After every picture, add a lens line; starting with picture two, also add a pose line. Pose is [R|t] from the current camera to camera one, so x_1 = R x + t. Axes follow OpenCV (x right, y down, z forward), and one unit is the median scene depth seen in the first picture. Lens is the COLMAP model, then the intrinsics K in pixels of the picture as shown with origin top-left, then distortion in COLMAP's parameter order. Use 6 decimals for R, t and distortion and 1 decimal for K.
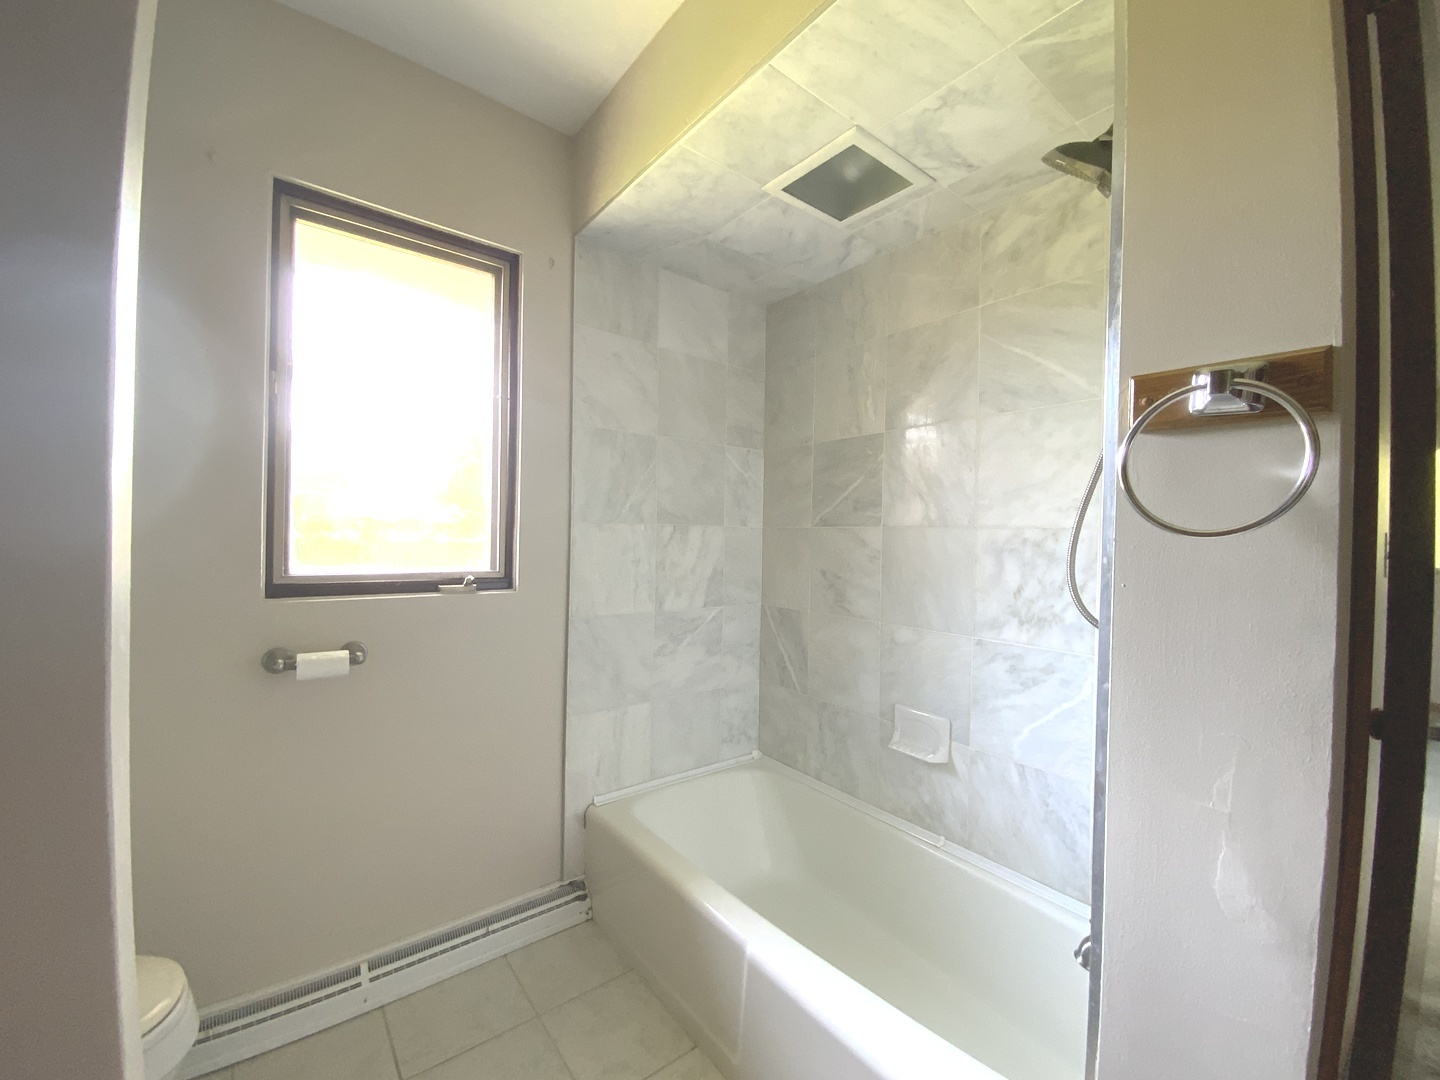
lens RADIAL K [[586.0, 0, 728.3], [0, 586.0, 544.2], [0, 0, 1]] dist [-0.005526, -0.001143]
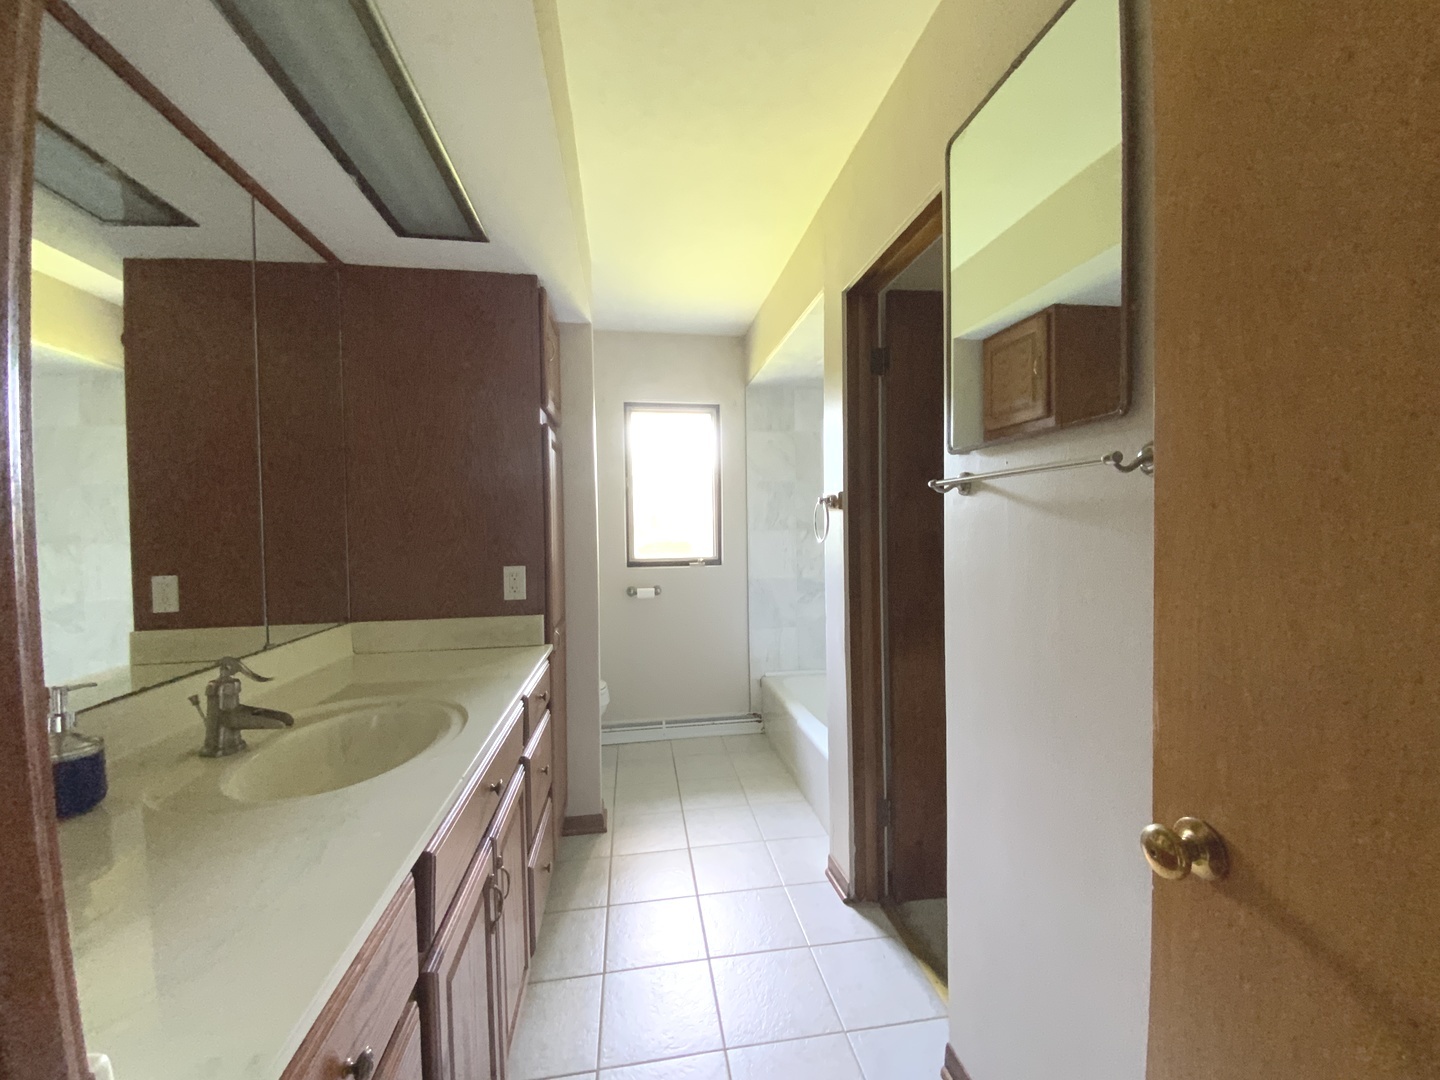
lens RADIAL K [[586.0, 0, 718.8], [0, 586.0, 542.3], [0, 0, 1]] dist [-0.005526, -0.001143]
pose [[0.864347, -0.029668, -0.502020, 0.653230], [0.032260, 0.999473, -0.003524, 0.002657], [0.501860, -0.013149, 0.864849, -0.784338]]
